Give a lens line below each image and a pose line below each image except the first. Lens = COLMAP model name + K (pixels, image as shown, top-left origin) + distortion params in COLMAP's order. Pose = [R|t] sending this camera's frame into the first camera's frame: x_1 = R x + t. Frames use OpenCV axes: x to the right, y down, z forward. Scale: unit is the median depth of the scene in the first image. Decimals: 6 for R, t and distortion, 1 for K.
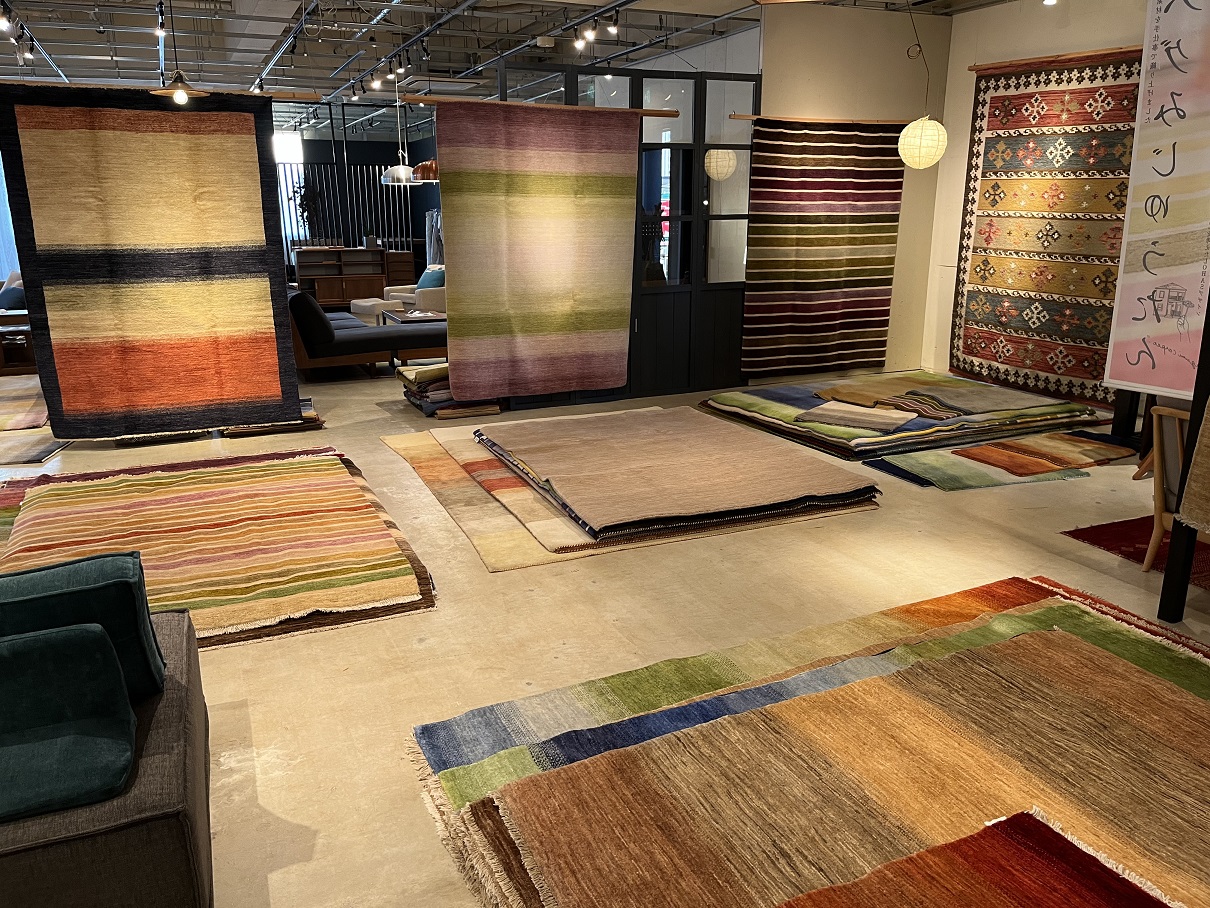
lens RADIAL K [[914.3, 0, 584.2], [0, 914.3, 457.6], [0, 0, 1]] dist [0.061164, -0.093110]
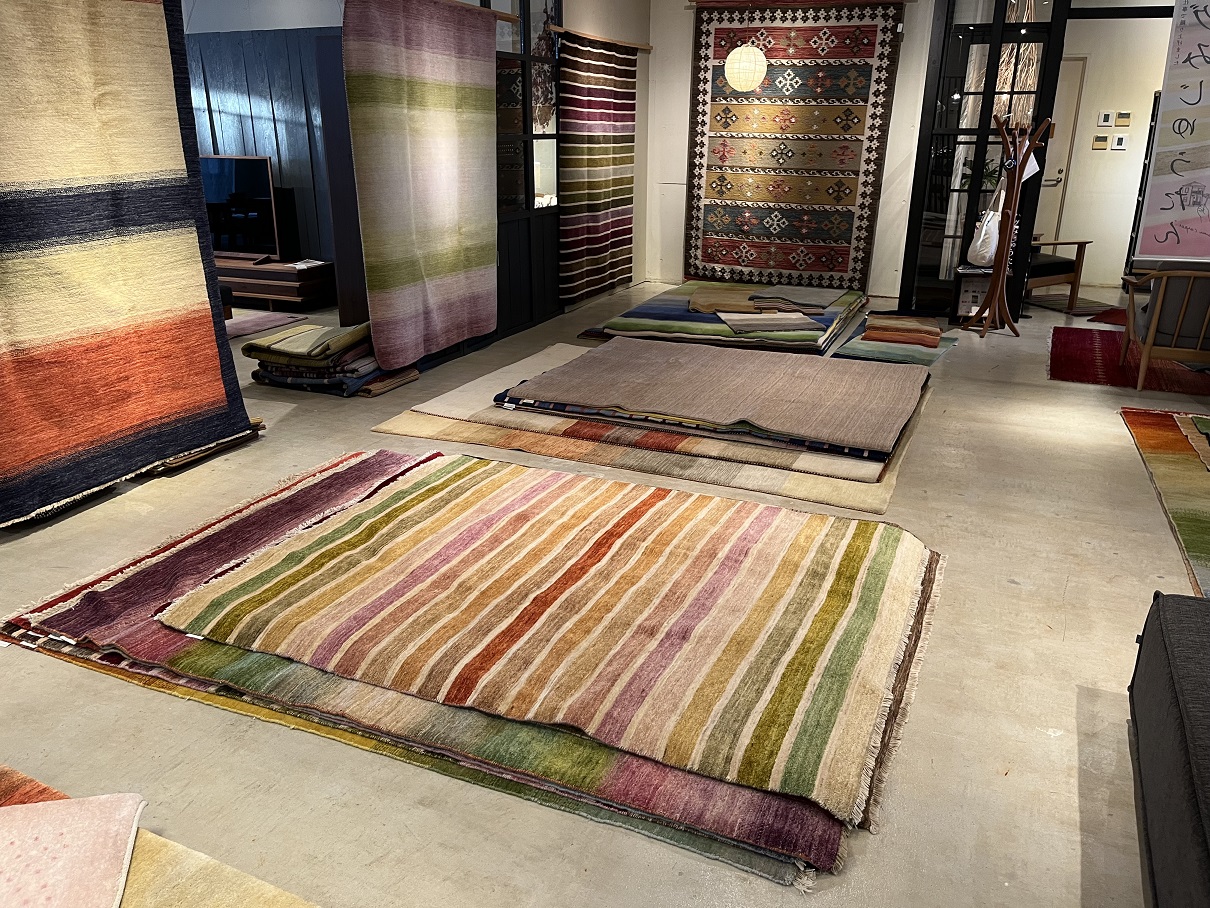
lens RADIAL K [[914.3, 0, 584.2], [0, 914.3, 457.6], [0, 0, 1]] dist [0.061164, -0.093110]
pose [[0.731209, -0.222227, 0.644941, -0.538072], [0.171460, 0.974969, 0.141550, -0.069762], [-0.660253, 0.007079, 0.751010, 0.276603]]
